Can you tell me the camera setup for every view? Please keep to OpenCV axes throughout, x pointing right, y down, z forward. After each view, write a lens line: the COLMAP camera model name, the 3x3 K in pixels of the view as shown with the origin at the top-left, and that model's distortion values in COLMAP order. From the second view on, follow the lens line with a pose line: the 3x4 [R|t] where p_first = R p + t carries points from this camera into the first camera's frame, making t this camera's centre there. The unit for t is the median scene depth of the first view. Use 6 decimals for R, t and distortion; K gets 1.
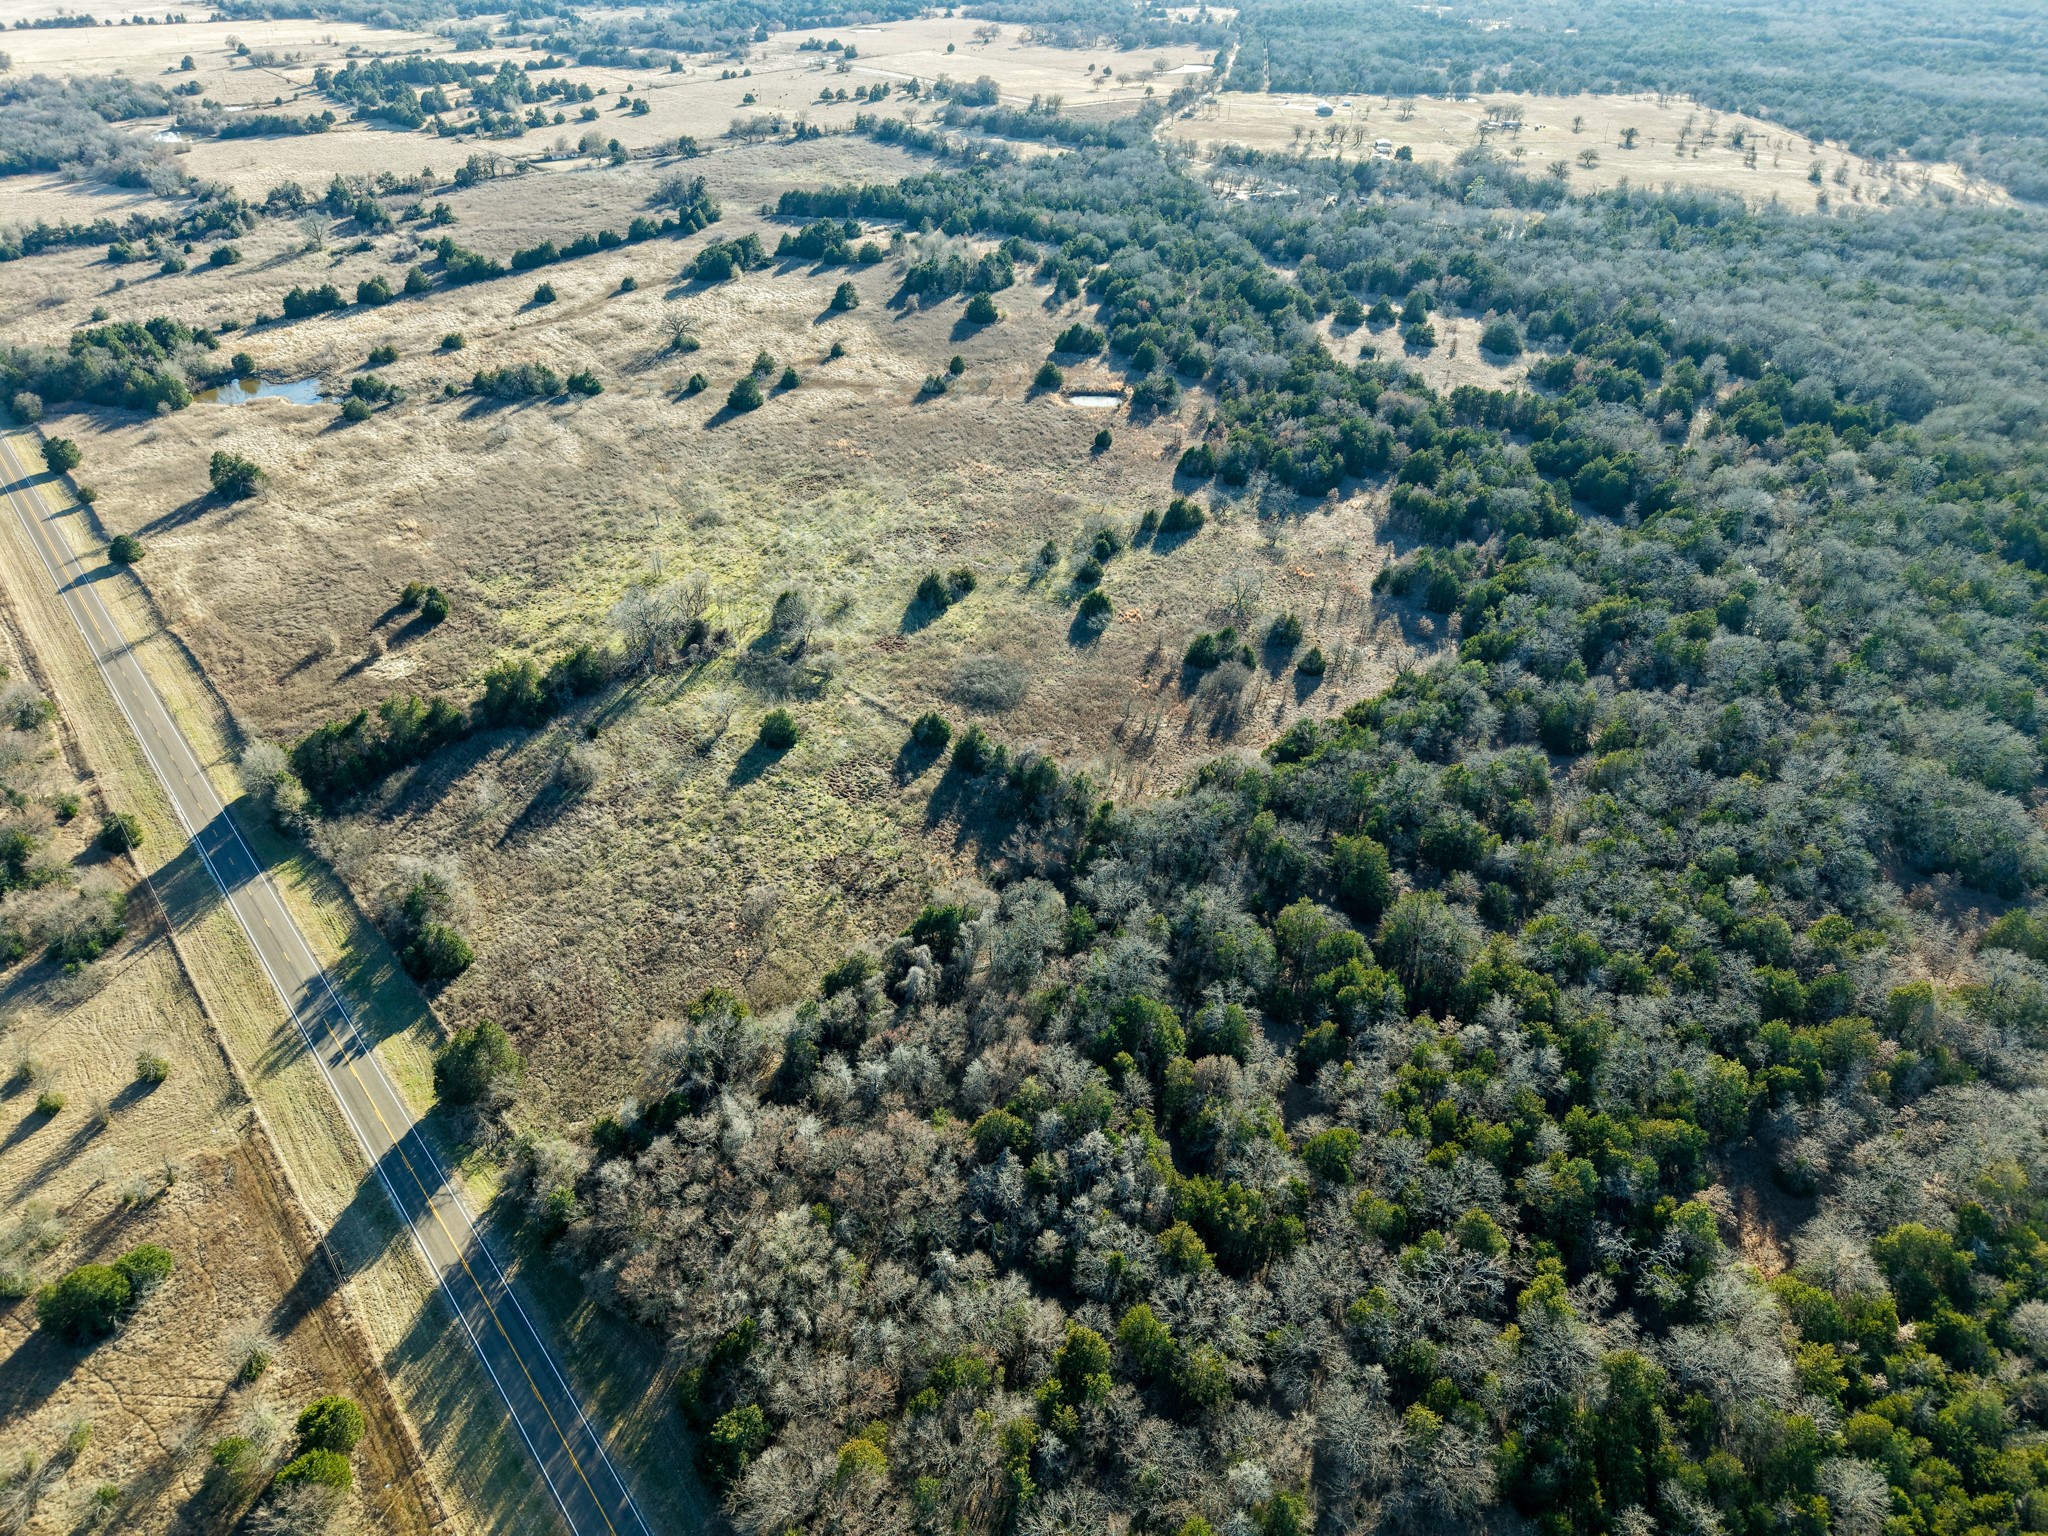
lens RADIAL K [[1415.8, 0, 1018.9], [0, 1415.8, 729.4], [0, 0, 1]] dist [0.016107, -0.015375]
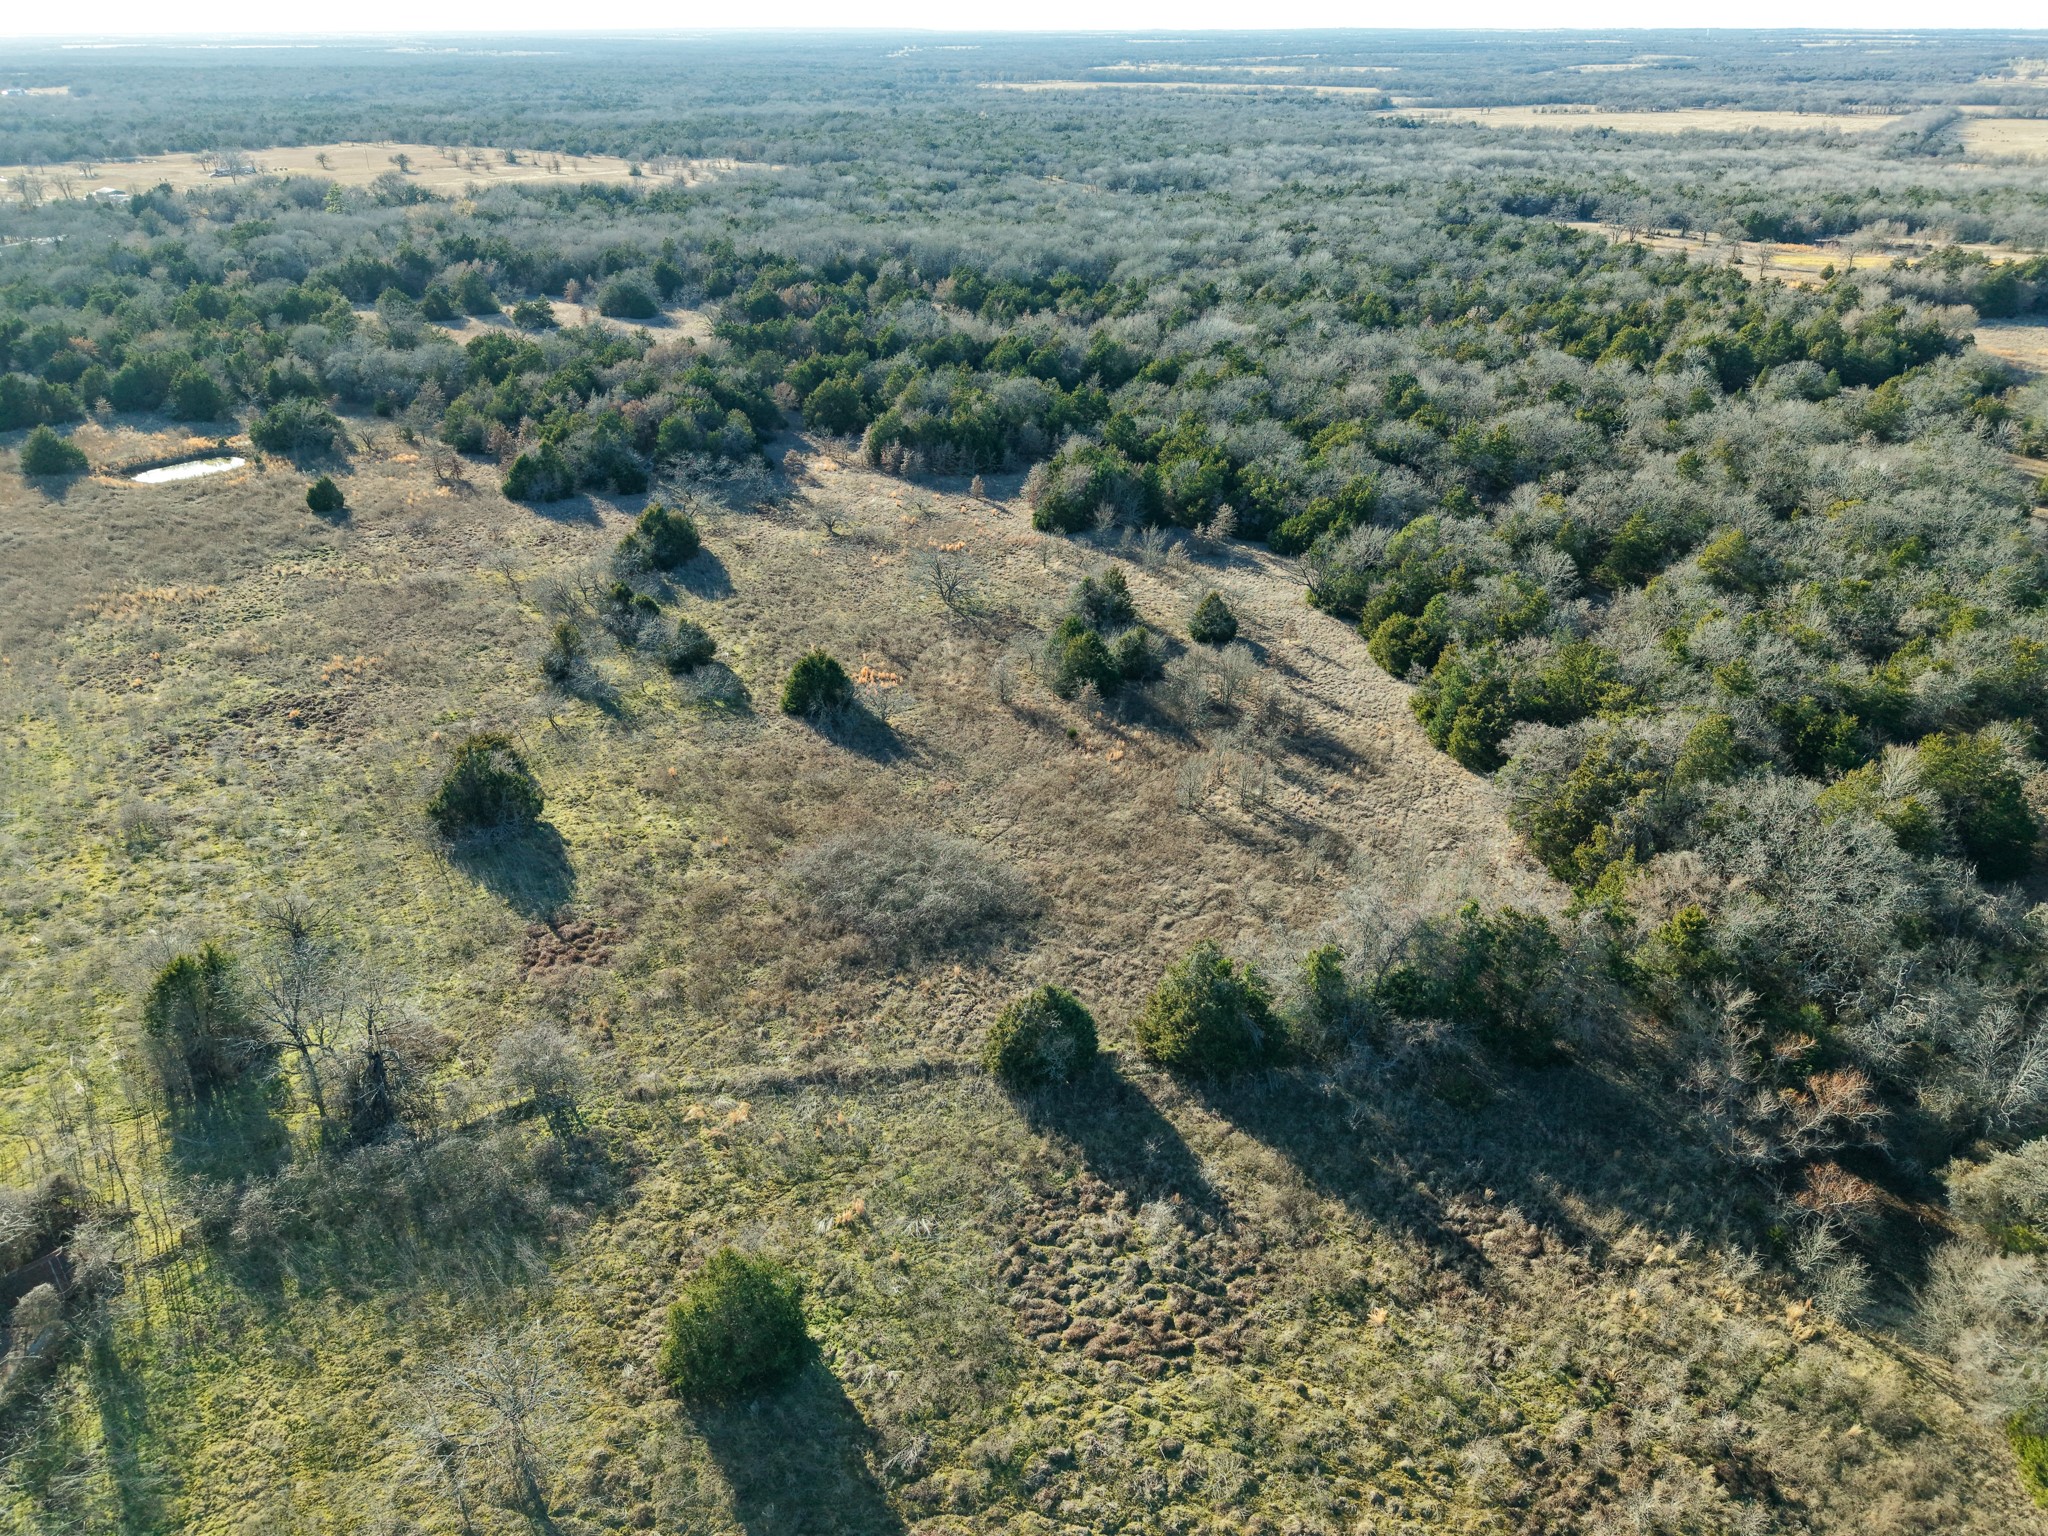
lens RADIAL K [[1426.8, 0, 1020.6], [0, 1426.8, 732.7], [0, 0, 1]] dist [0.002620, -0.000917]
pose [[0.590294, -0.360765, 0.722081, -0.270749], [0.427946, 0.898366, 0.098999, -0.097165], [-0.684408, 0.250573, 0.684688, 0.675723]]
